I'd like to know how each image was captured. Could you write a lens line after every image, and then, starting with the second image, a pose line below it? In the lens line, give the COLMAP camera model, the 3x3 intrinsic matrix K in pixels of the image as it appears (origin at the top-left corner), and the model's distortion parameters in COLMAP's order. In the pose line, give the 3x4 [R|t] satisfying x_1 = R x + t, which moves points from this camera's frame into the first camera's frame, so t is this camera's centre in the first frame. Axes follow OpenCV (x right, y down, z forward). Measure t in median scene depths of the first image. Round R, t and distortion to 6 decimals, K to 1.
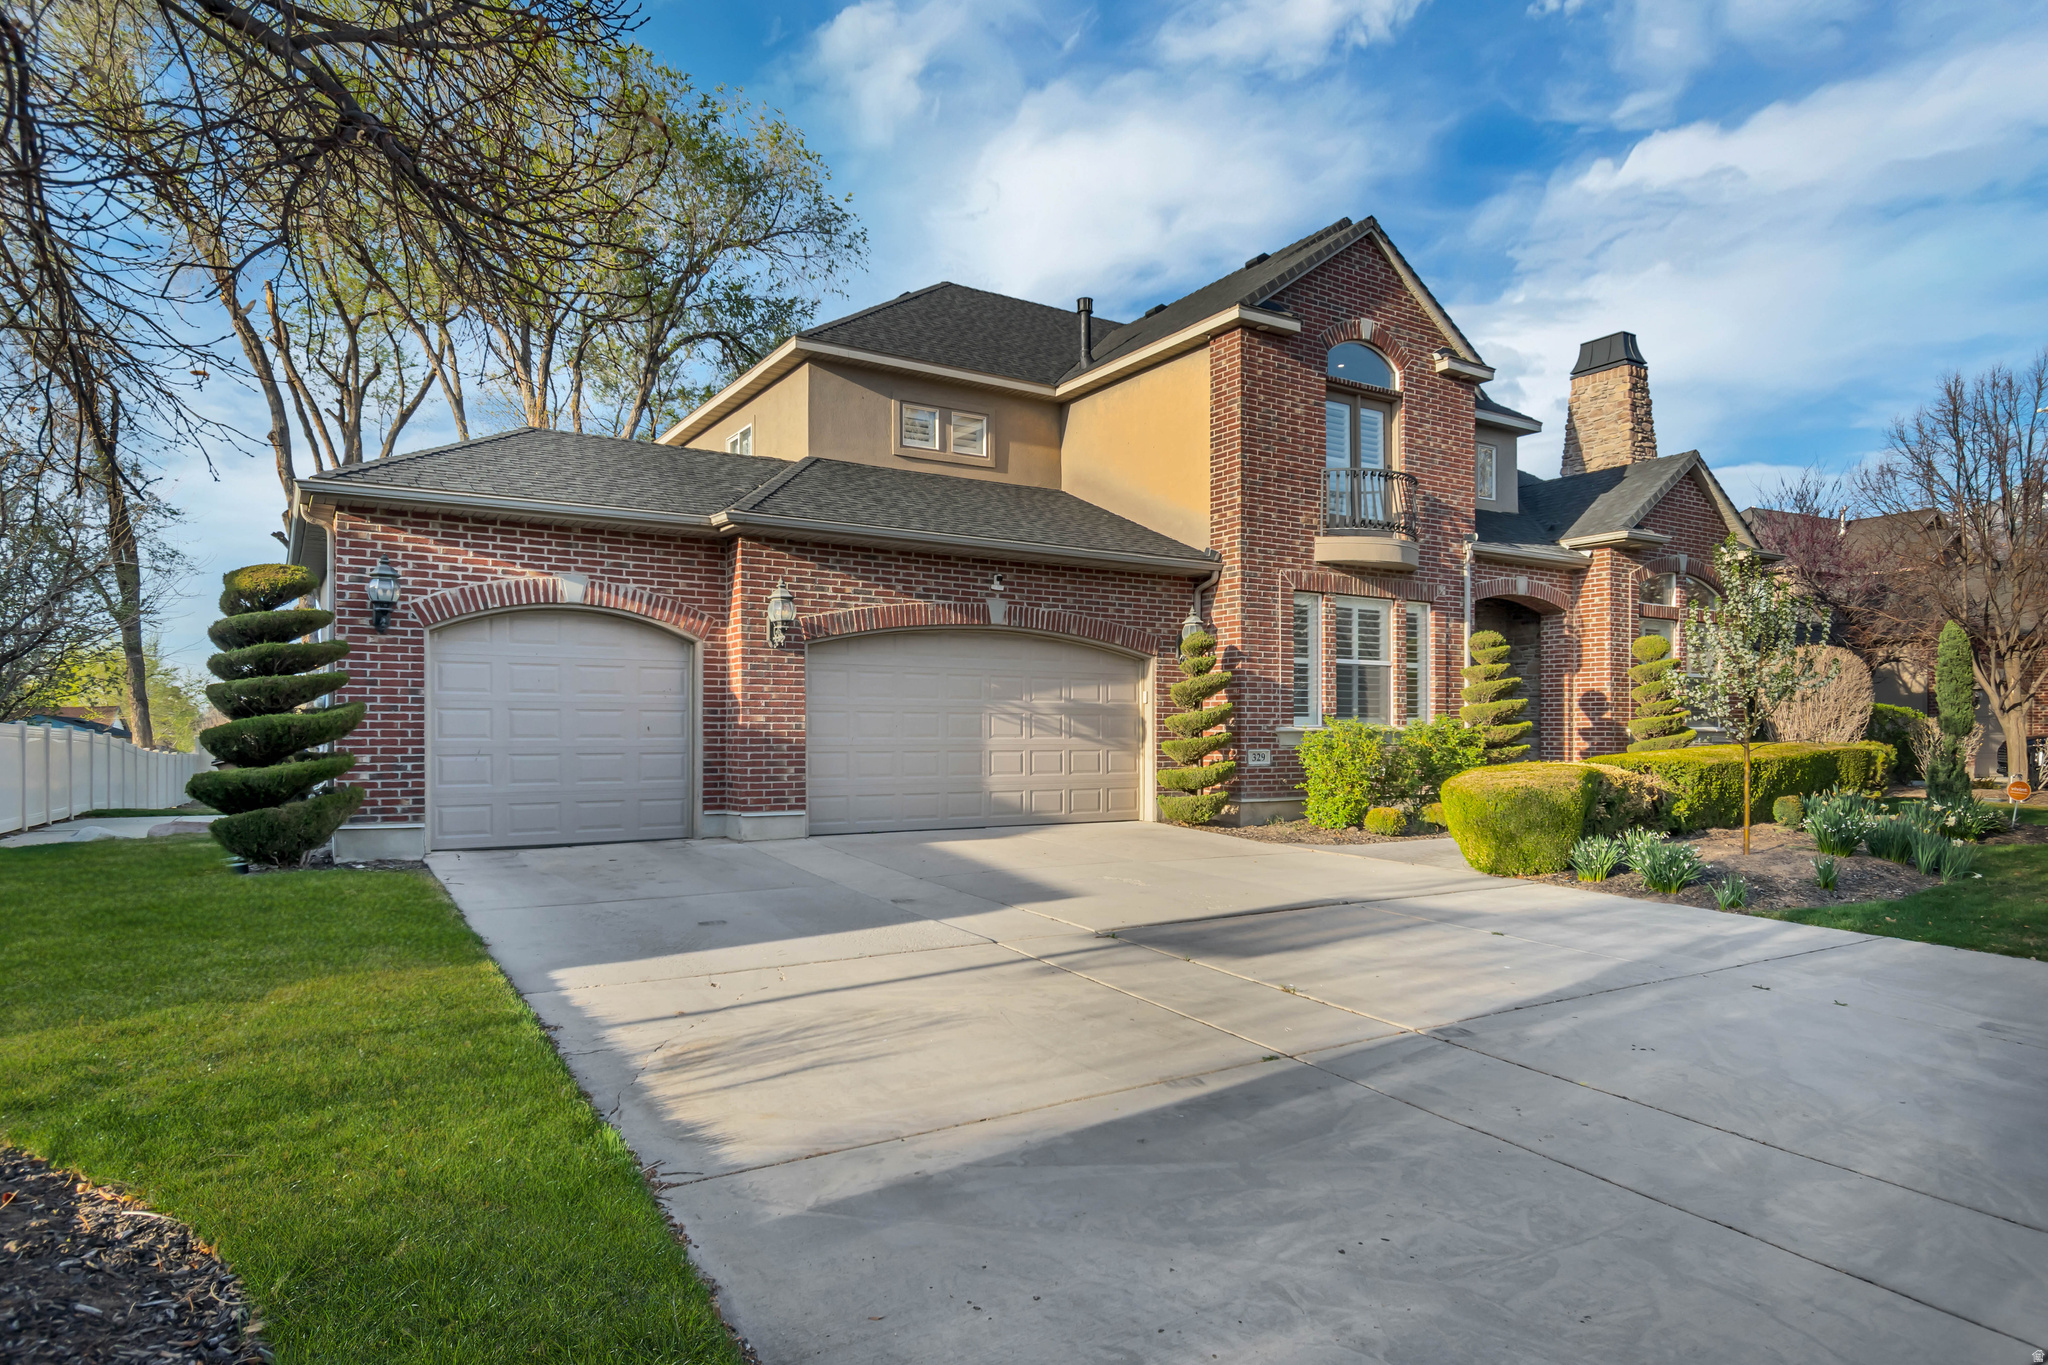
lens RADIAL K [[1103.3, 0, 1105.8], [0, 1103.3, 708.4], [0, 0, 1]] dist [-0.000365, 0.000255]
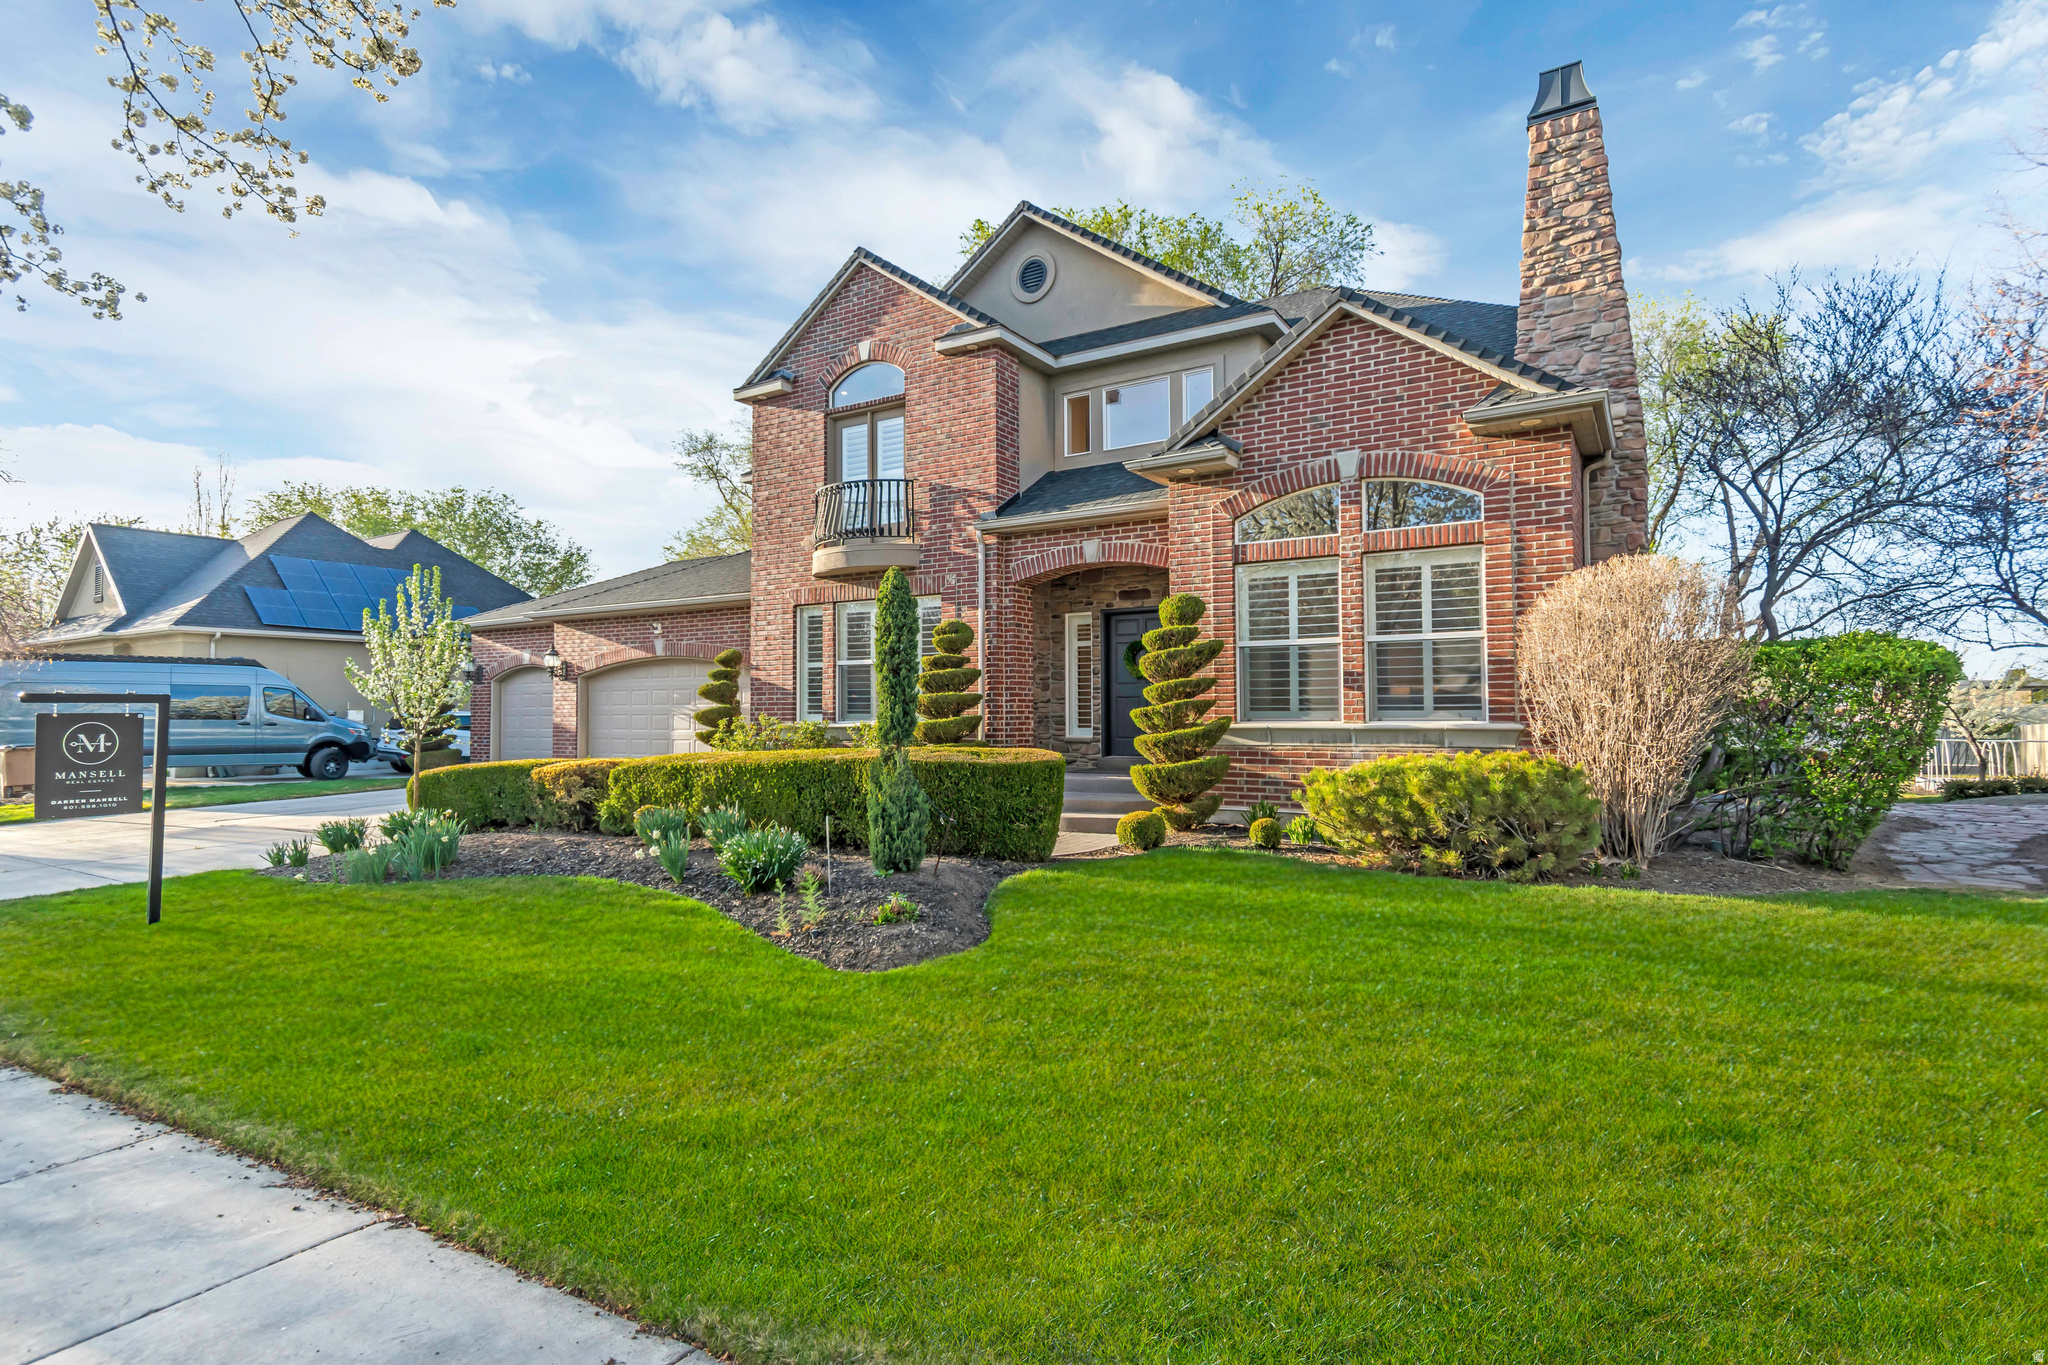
lens RADIAL K [[1075.7, 0, 1085.7], [0, 1075.7, 686.8], [0, 0, 1]] dist [0.000464, -0.000777]
pose [[0.444556, -0.030872, -0.895219, 1.280316], [0.017188, 0.999516, -0.025934, 0.013642], [0.895586, -0.003858, 0.444872, 0.740216]]
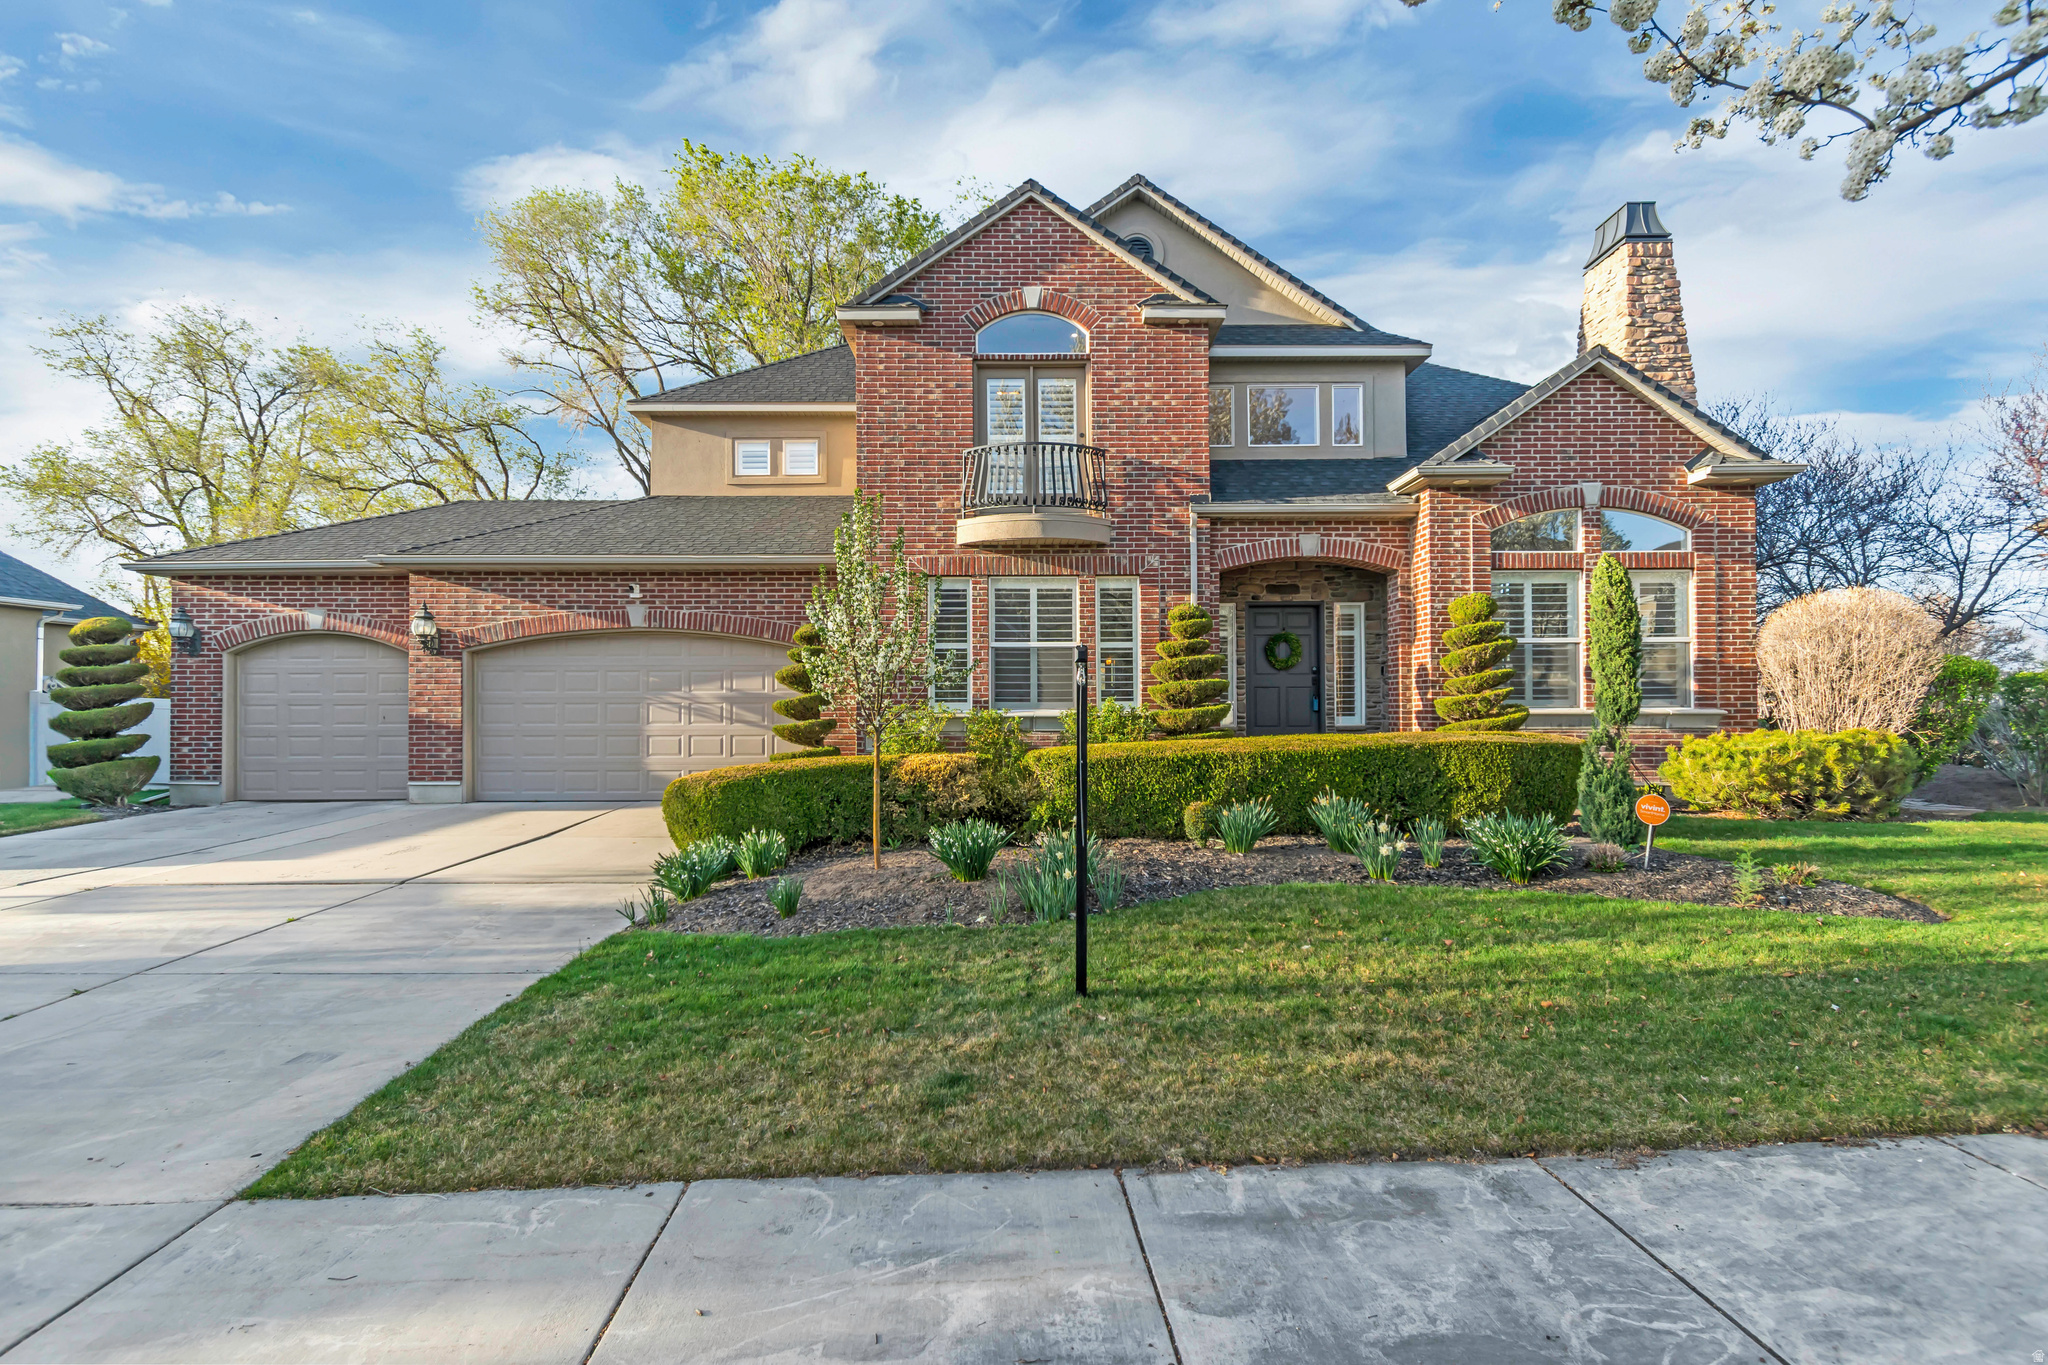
lens RADIAL K [[1075.7, 0, 1085.7], [0, 1075.7, 686.8], [0, 0, 1]] dist [0.000464, -0.000777]
pose [[0.860215, -0.022889, -0.509417, 0.759296], [0.015495, 0.999704, -0.018753, 0.013615], [0.509696, 0.008238, 0.860315, 0.225284]]
